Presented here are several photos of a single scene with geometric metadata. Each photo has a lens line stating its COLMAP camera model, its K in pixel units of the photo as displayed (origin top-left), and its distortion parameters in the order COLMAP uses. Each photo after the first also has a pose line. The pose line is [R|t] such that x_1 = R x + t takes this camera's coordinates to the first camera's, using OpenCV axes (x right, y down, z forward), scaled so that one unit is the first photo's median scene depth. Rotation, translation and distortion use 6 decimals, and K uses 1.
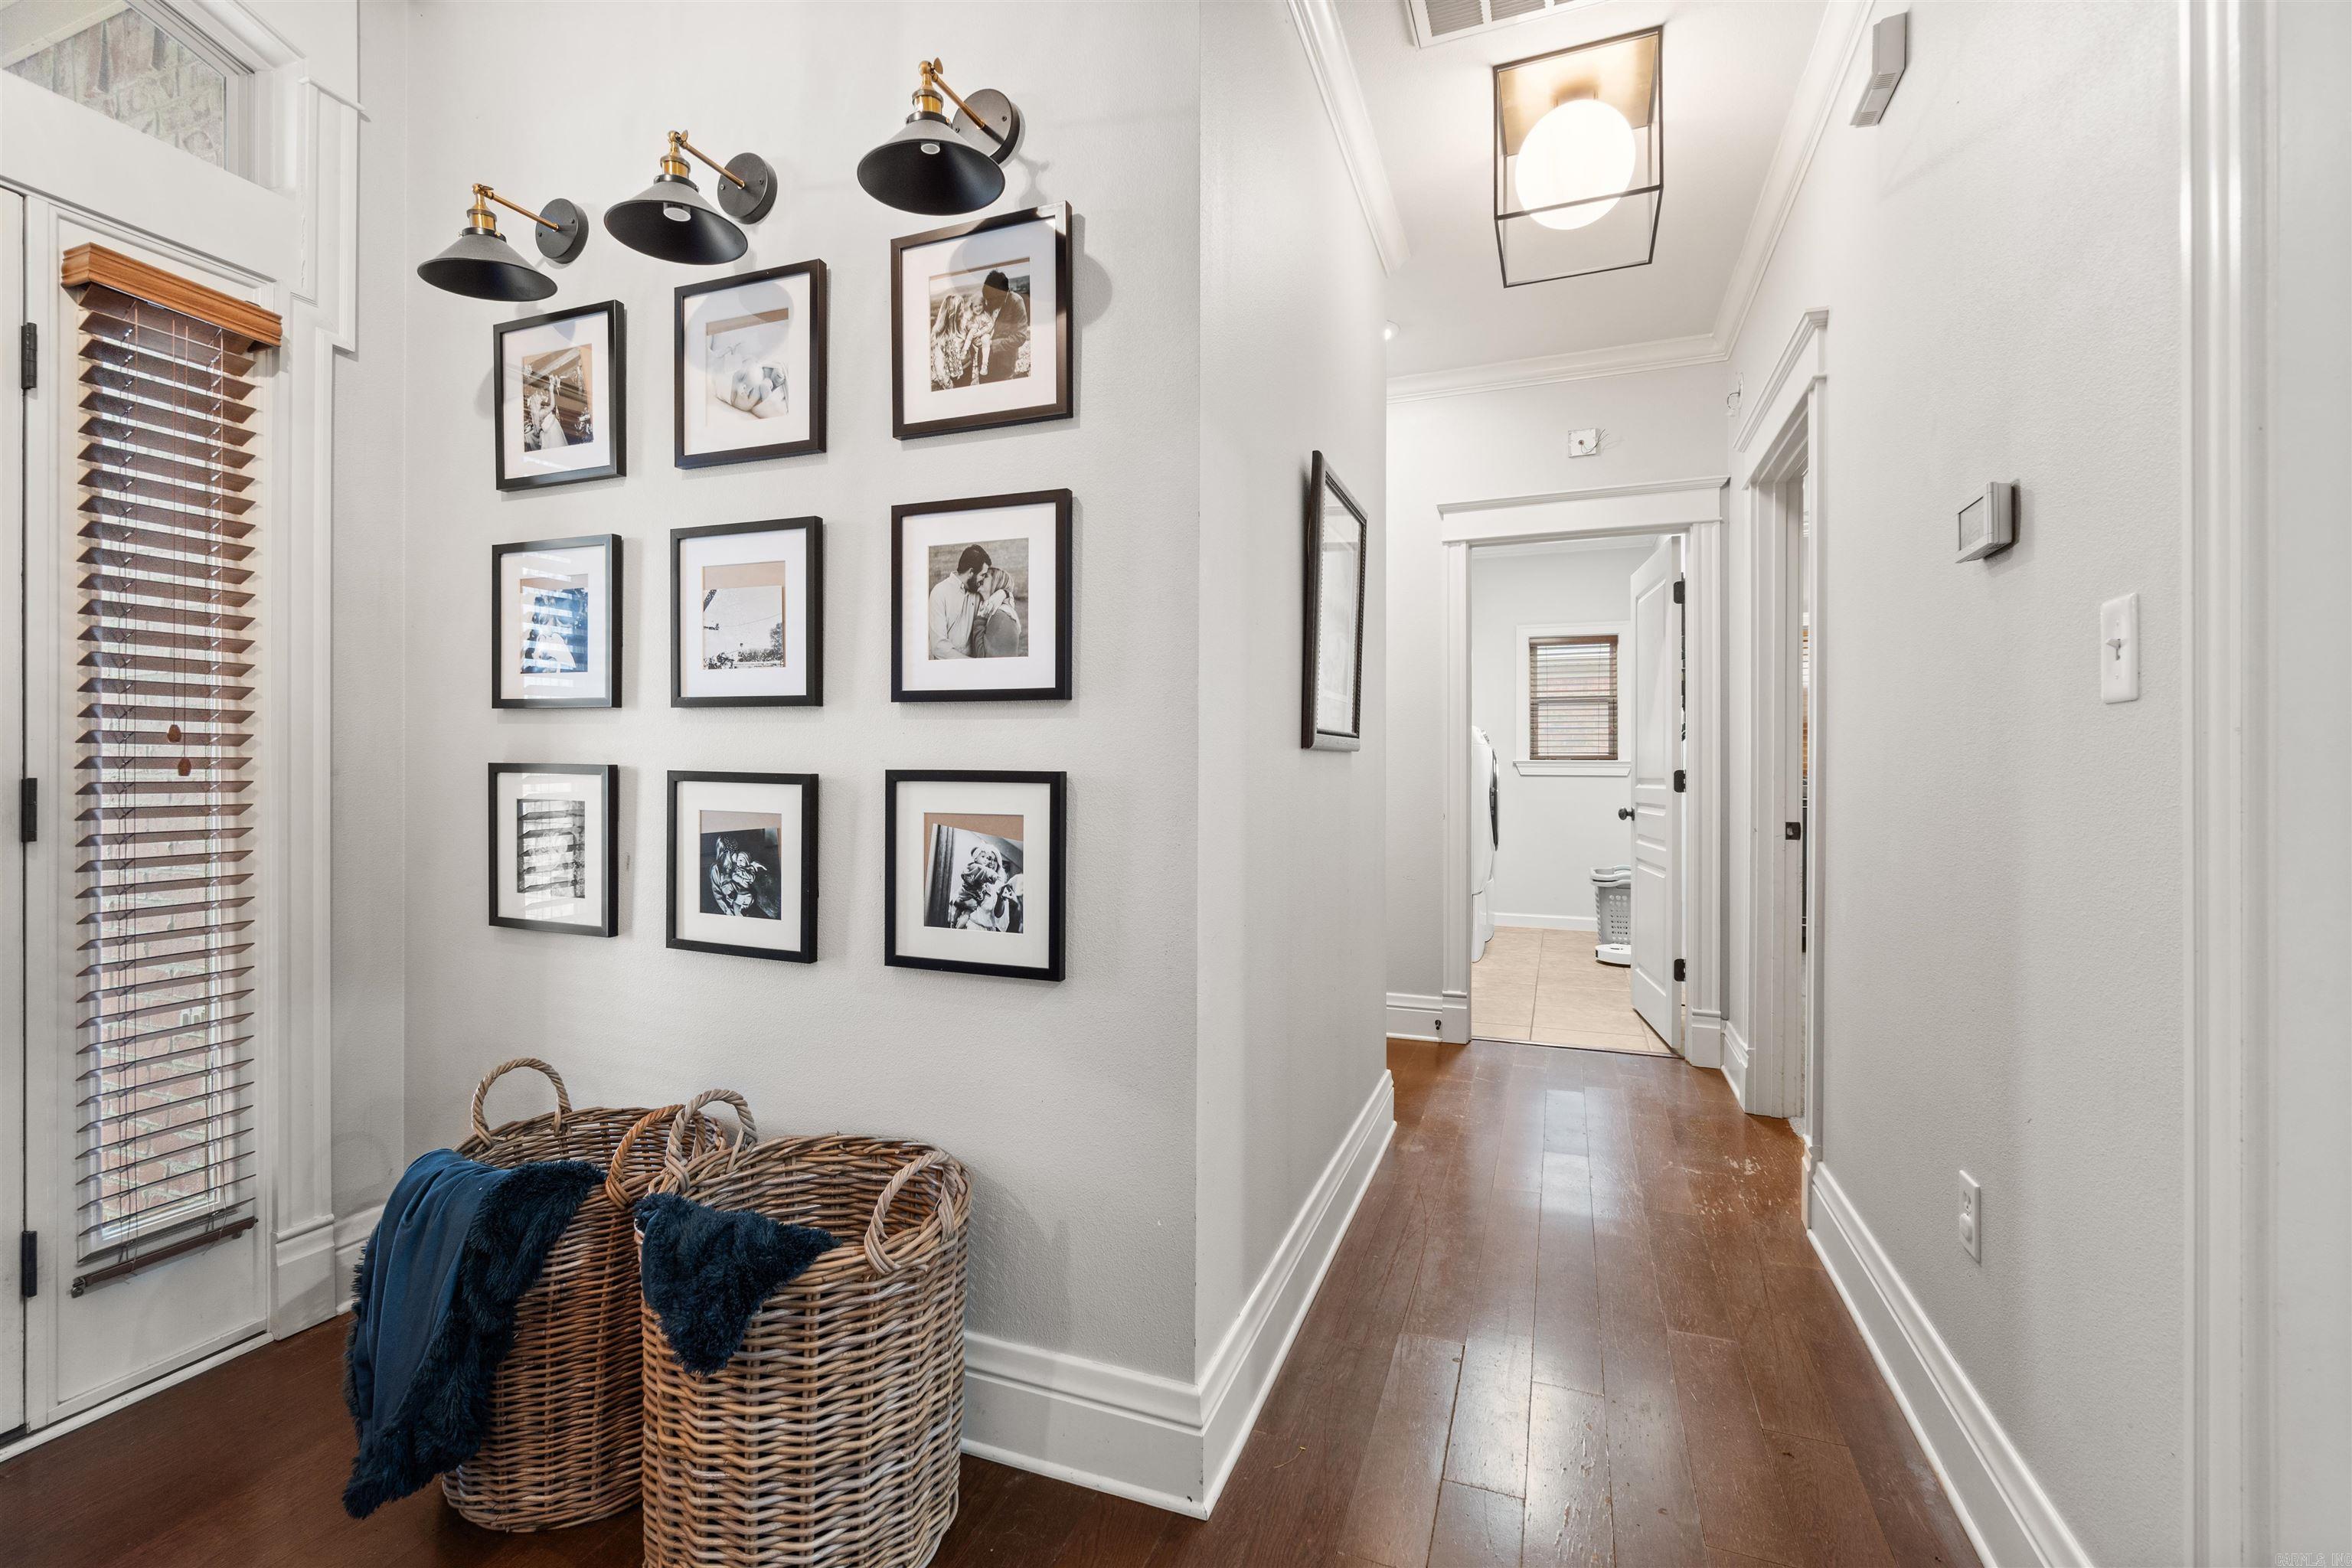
lens RADIAL K [[1024.2, 0, 1189.5], [0, 1024.2, 772.1], [0, 0, 1]] dist [-0.006529, 0.001197]
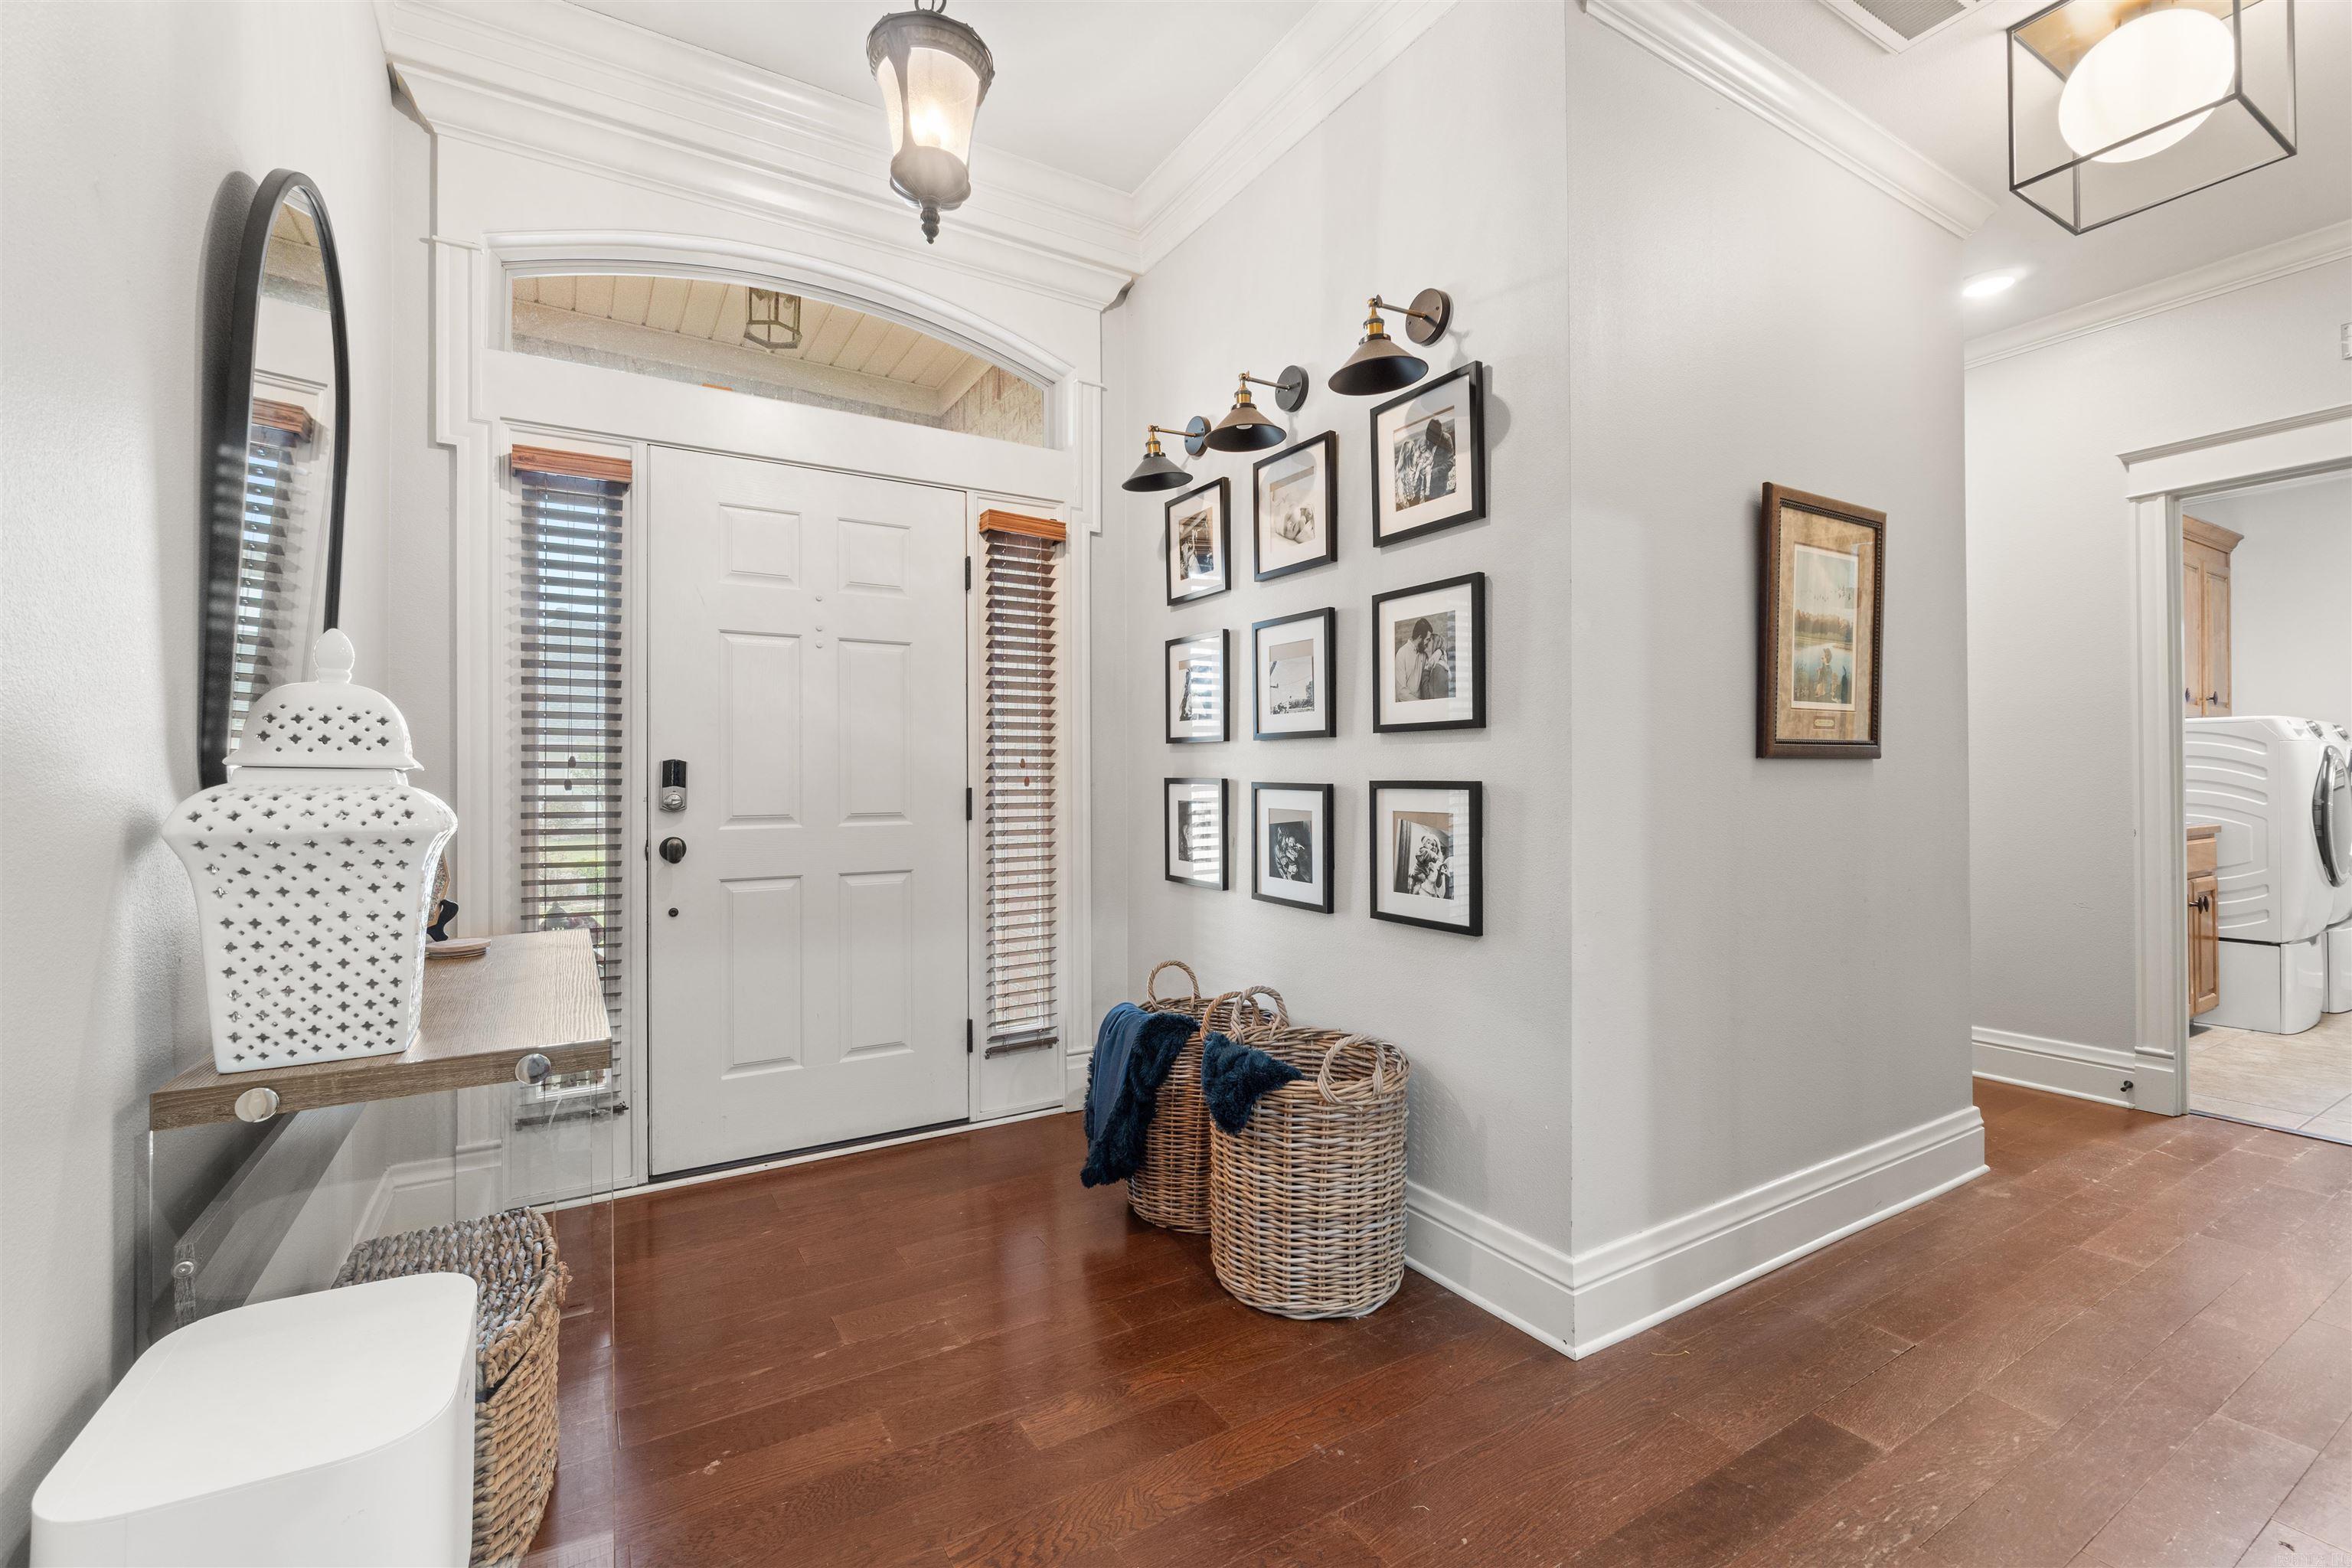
lens RADIAL K [[1024.2, 0, 1167.6], [0, 1024.2, 778.7], [0, 0, 1]] dist [-0.006529, 0.001197]
pose [[0.781854, -0.006969, -0.623423, 0.379858], [0.004869, 0.999975, -0.005072, 0.000635], [0.623443, 0.000930, 0.781868, -0.297344]]
